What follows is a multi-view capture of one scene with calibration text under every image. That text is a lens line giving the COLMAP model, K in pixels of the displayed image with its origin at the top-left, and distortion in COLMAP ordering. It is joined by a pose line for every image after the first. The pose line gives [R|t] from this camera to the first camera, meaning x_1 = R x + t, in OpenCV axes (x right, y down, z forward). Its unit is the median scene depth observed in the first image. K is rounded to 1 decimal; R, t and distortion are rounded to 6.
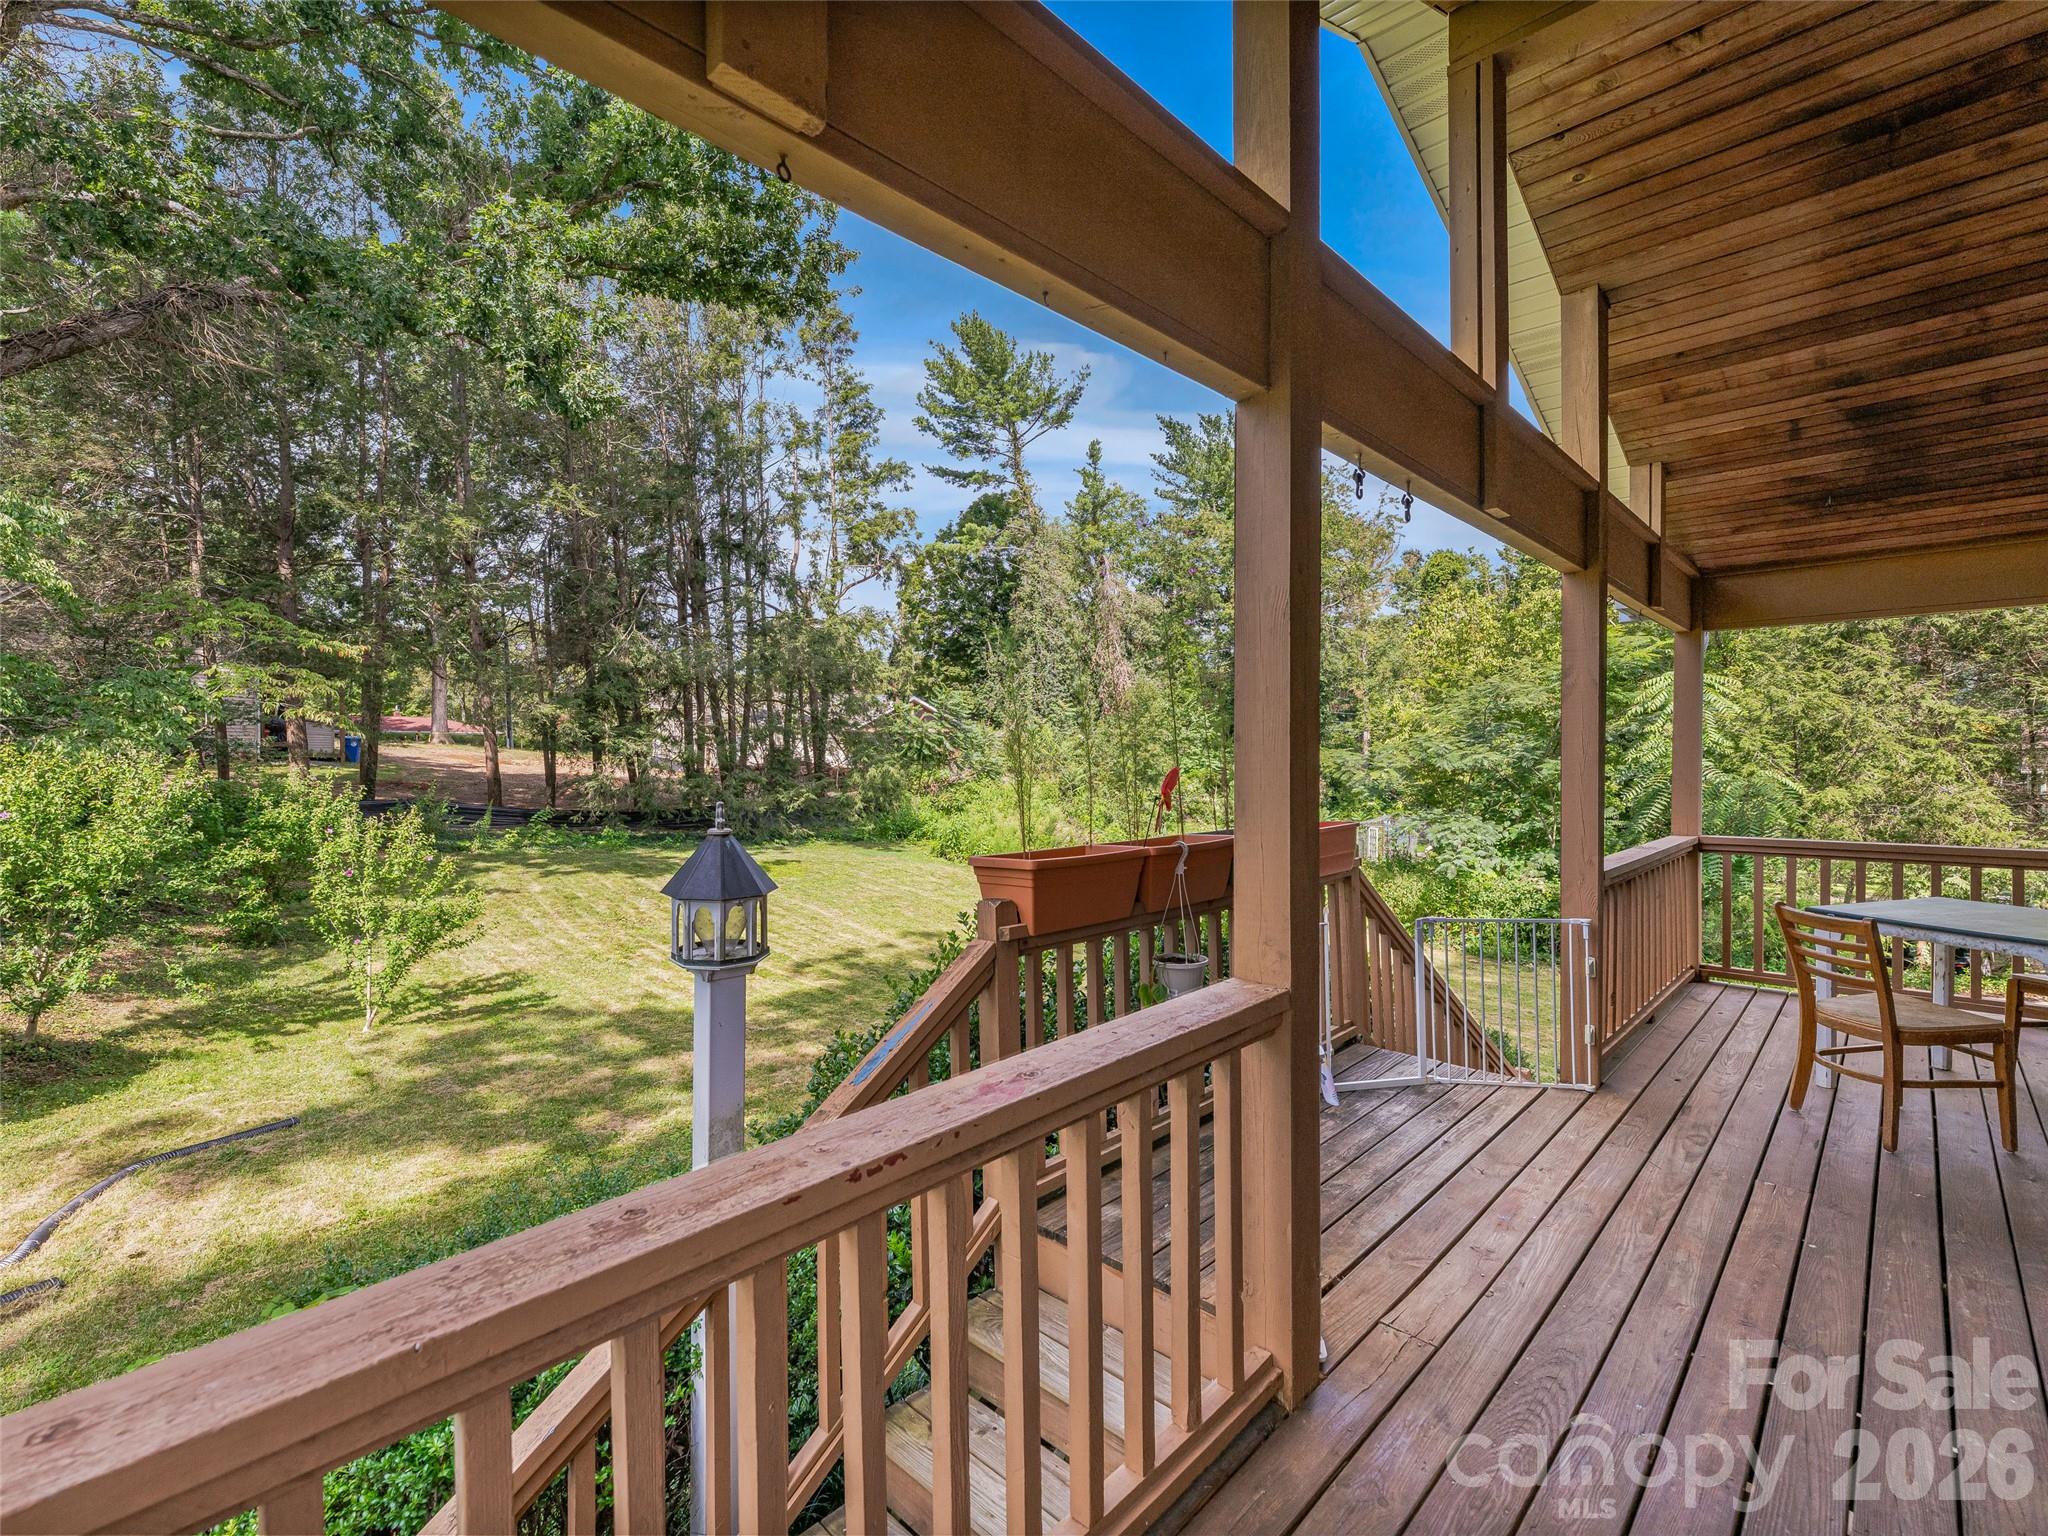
lens RADIAL K [[917.1, 0, 1024.0], [0, 917.1, 768.0], [0, 0, 1]] dist [0.003362, 0.000108]
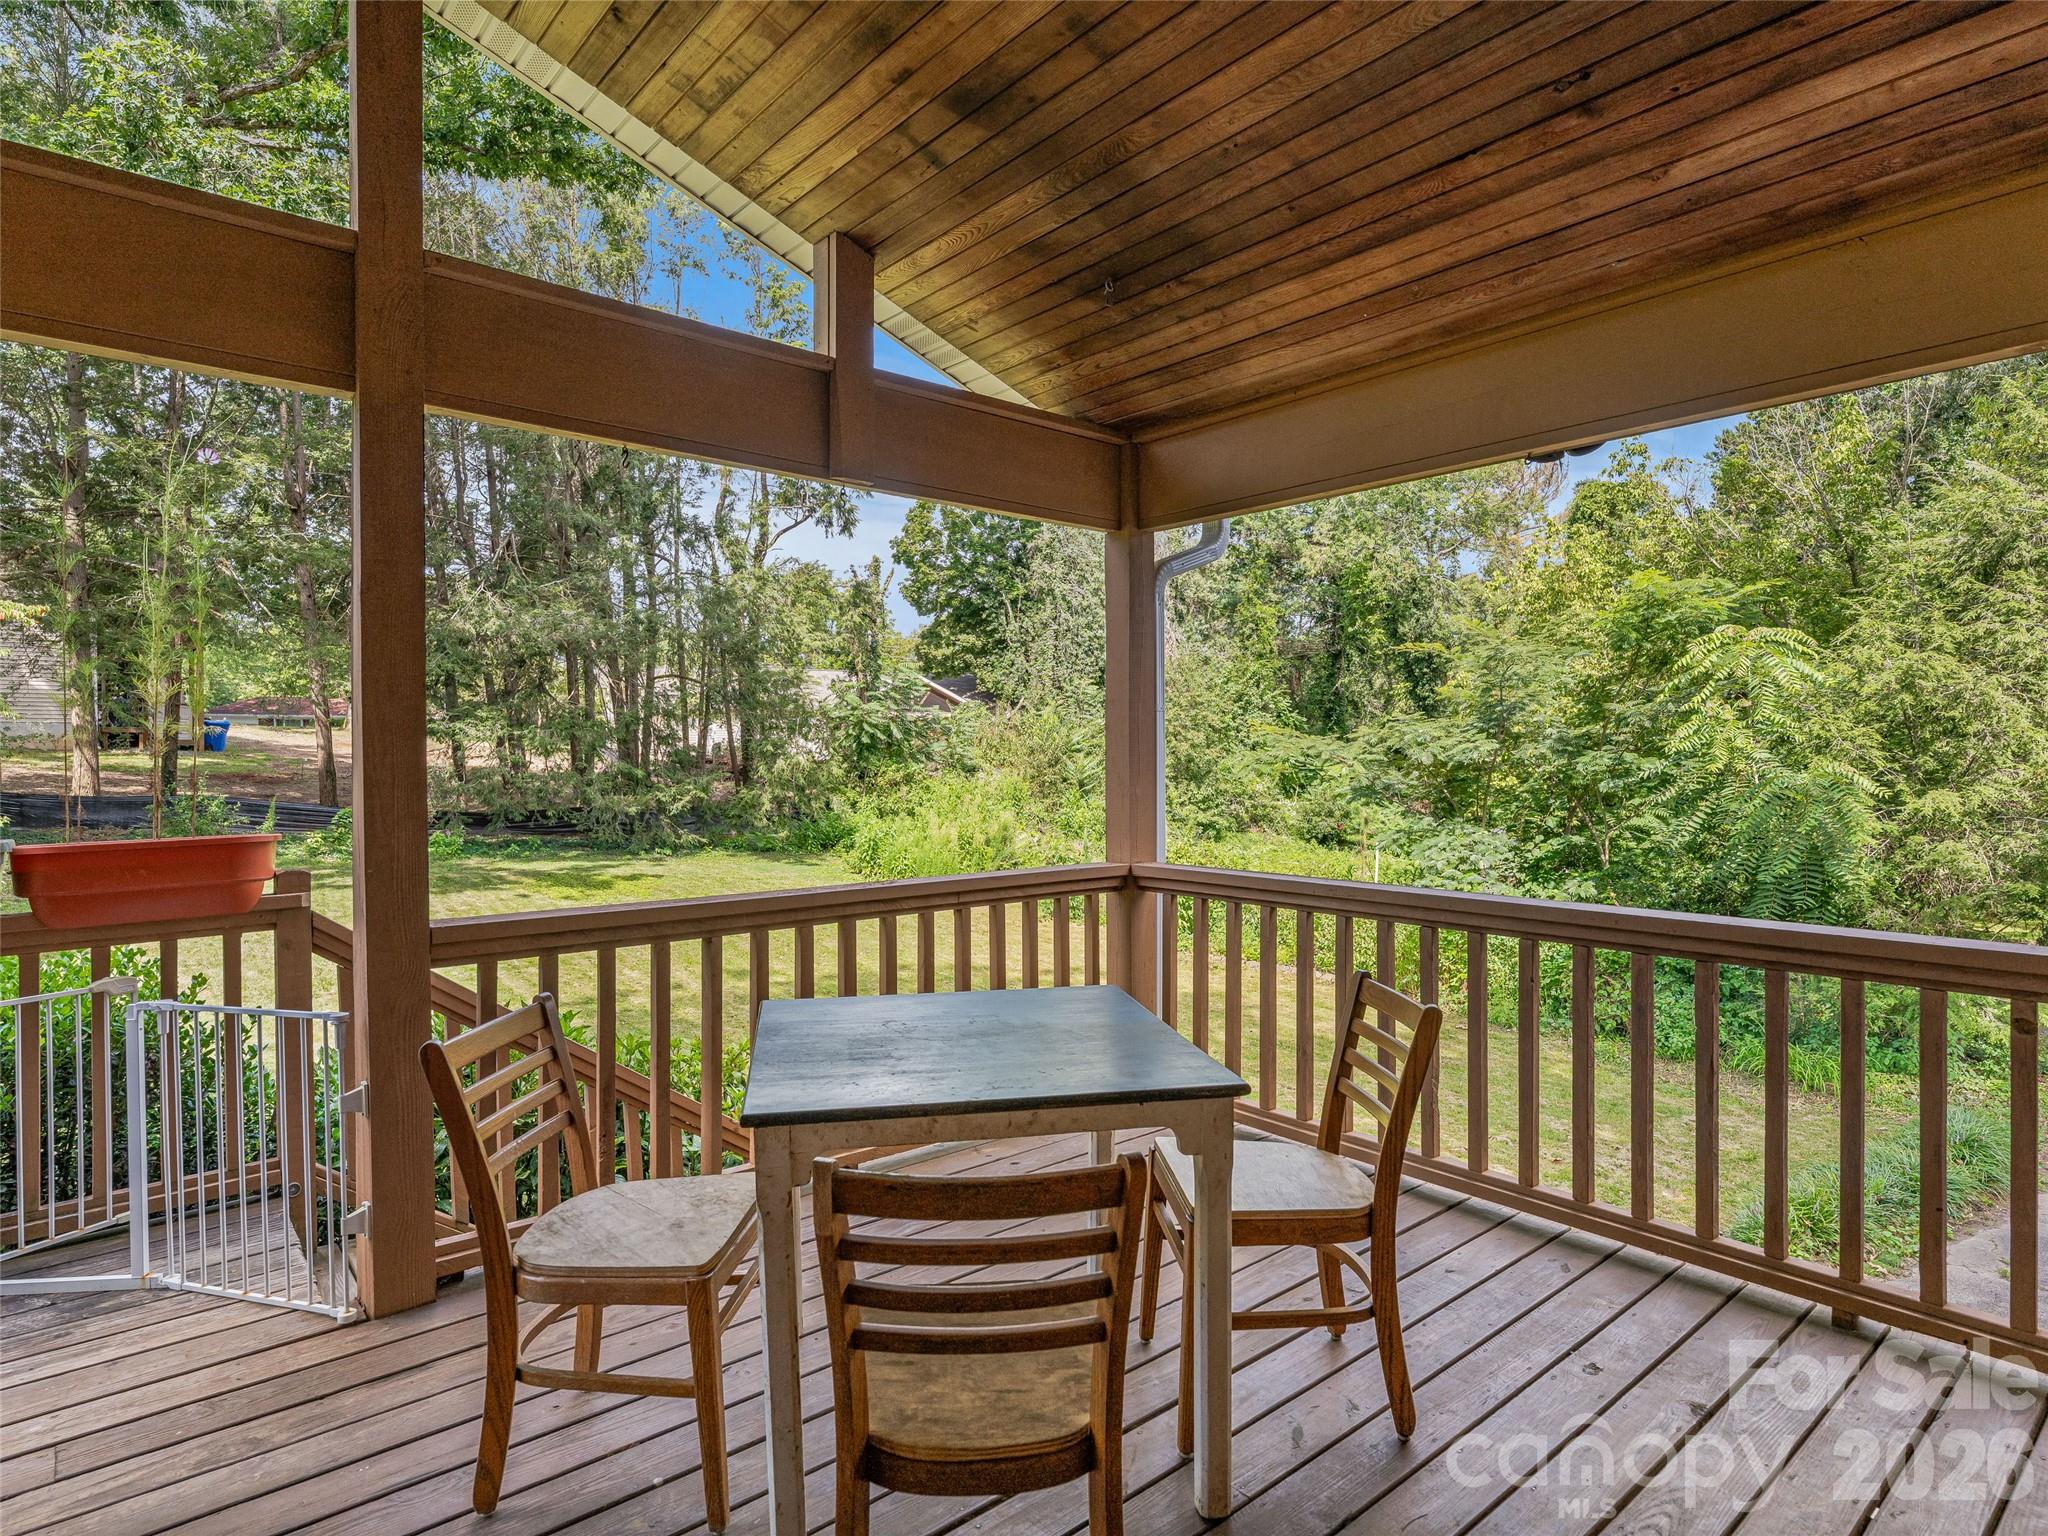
lens RADIAL K [[1129.0, 0, 1024.0], [0, 1129.0, 768.0], [0, 0, 1]] dist [-0.006025, 0.000305]
pose [[0.995782, 0.004528, -0.091642, 0.120481], [-0.004077, 0.999979, 0.005110, 0.001045], [0.091663, -0.004715, 0.995779, 0.039733]]
